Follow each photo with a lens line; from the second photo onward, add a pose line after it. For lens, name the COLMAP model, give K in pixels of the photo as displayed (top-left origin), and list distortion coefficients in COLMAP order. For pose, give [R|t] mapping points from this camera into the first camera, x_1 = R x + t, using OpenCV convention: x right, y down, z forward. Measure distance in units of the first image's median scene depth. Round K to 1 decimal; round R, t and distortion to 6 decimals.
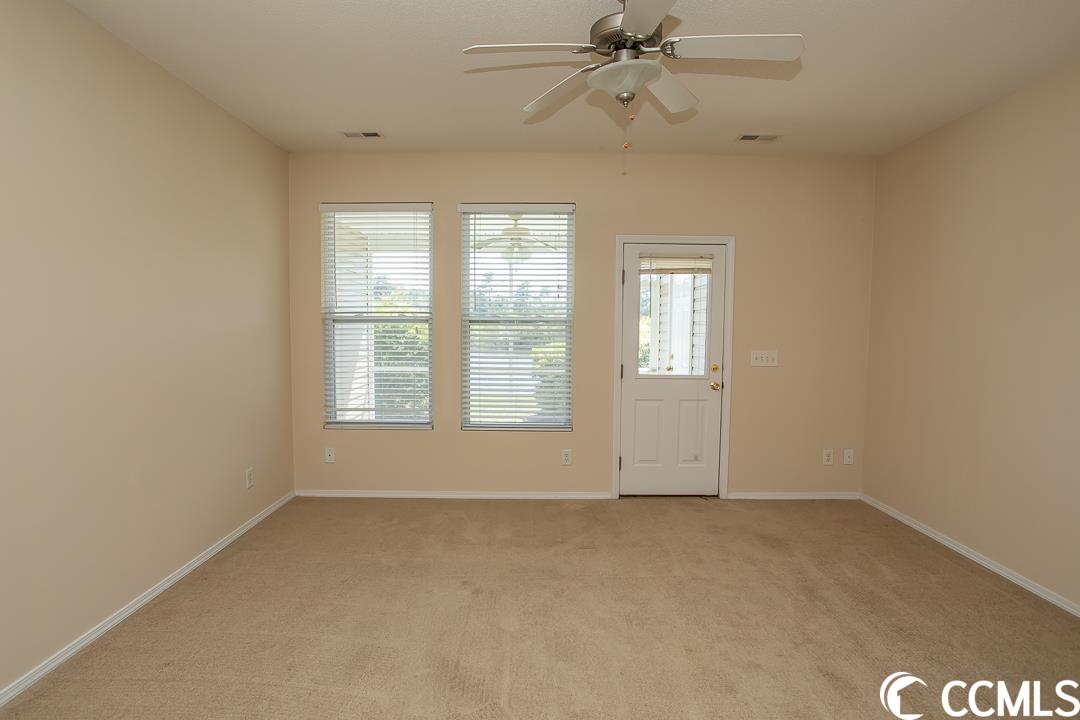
lens RADIAL K [[532.6, 0, 542.0], [0, 532.6, 357.9], [0, 0, 1]] dist [-0.047965, 0.027108]
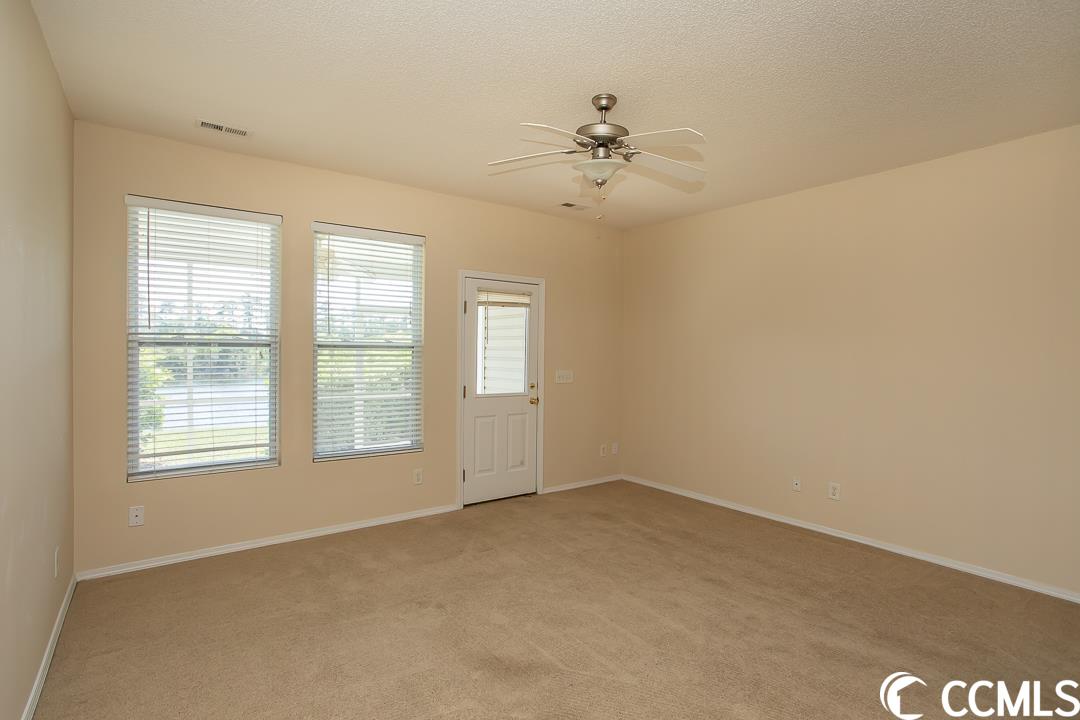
lens RADIAL K [[532.6, 0, 540.2], [0, 532.6, 358.6], [0, 0, 1]] dist [-0.047965, 0.027108]
pose [[0.799241, -0.006739, 0.600973, -0.390996], [0.031324, 0.999045, -0.030455, -0.005376], [-0.600194, 0.043166, 0.798689, 0.018736]]
